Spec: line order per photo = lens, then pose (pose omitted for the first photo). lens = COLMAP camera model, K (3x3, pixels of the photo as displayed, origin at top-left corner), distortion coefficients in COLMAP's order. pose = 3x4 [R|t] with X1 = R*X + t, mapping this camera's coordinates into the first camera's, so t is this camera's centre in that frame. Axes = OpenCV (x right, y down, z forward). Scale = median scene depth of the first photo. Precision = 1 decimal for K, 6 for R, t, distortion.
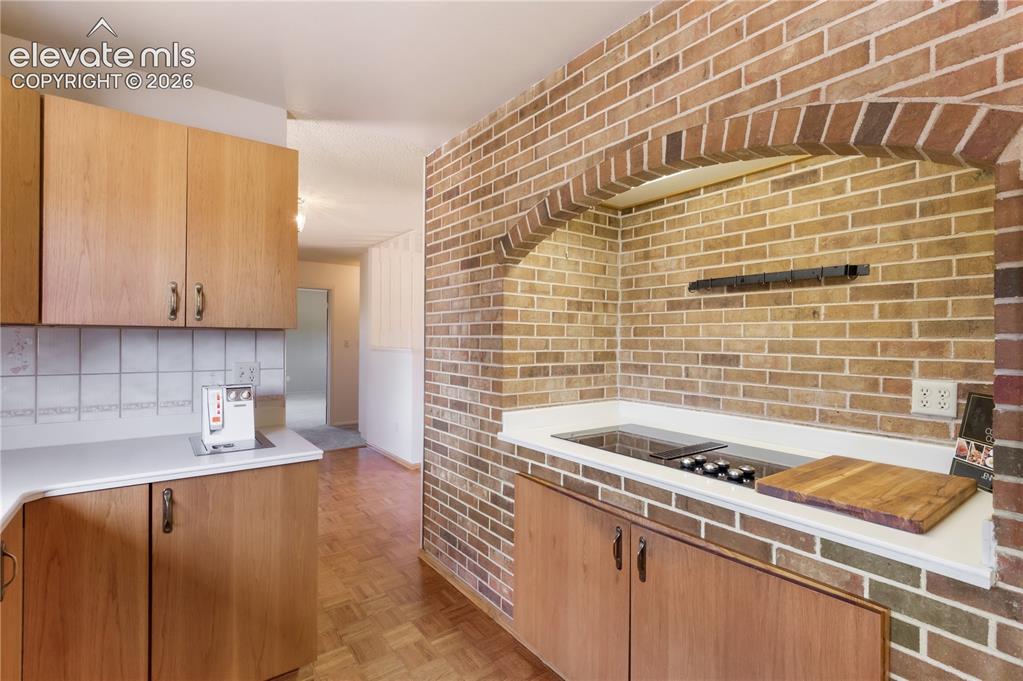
lens RADIAL K [[477.2, 0, 496.5], [0, 477.2, 339.6], [0, 0, 1]] dist [0.001084, -0.001085]
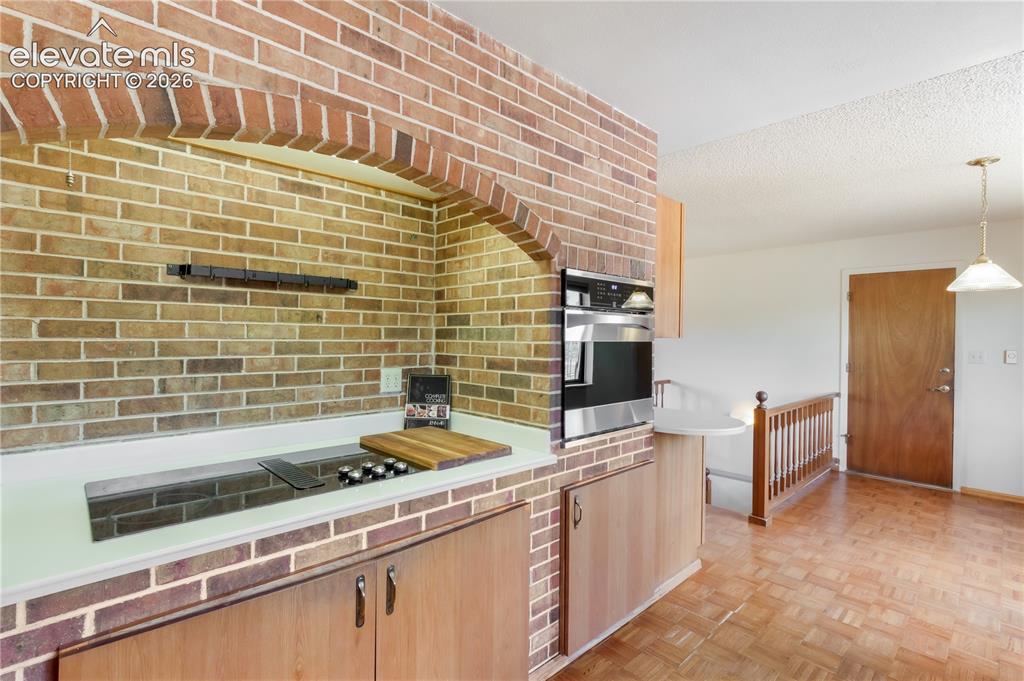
lens RADIAL K [[477.7, 0, 497.0], [0, 477.7, 339.6], [0, 0, 1]] dist [0.001084, -0.001085]
pose [[-0.123232, -0.016113, 0.992247, -0.474084], [-0.009420, 0.999842, 0.015067, -0.023034], [-0.992333, -0.007490, -0.123364, 0.710057]]
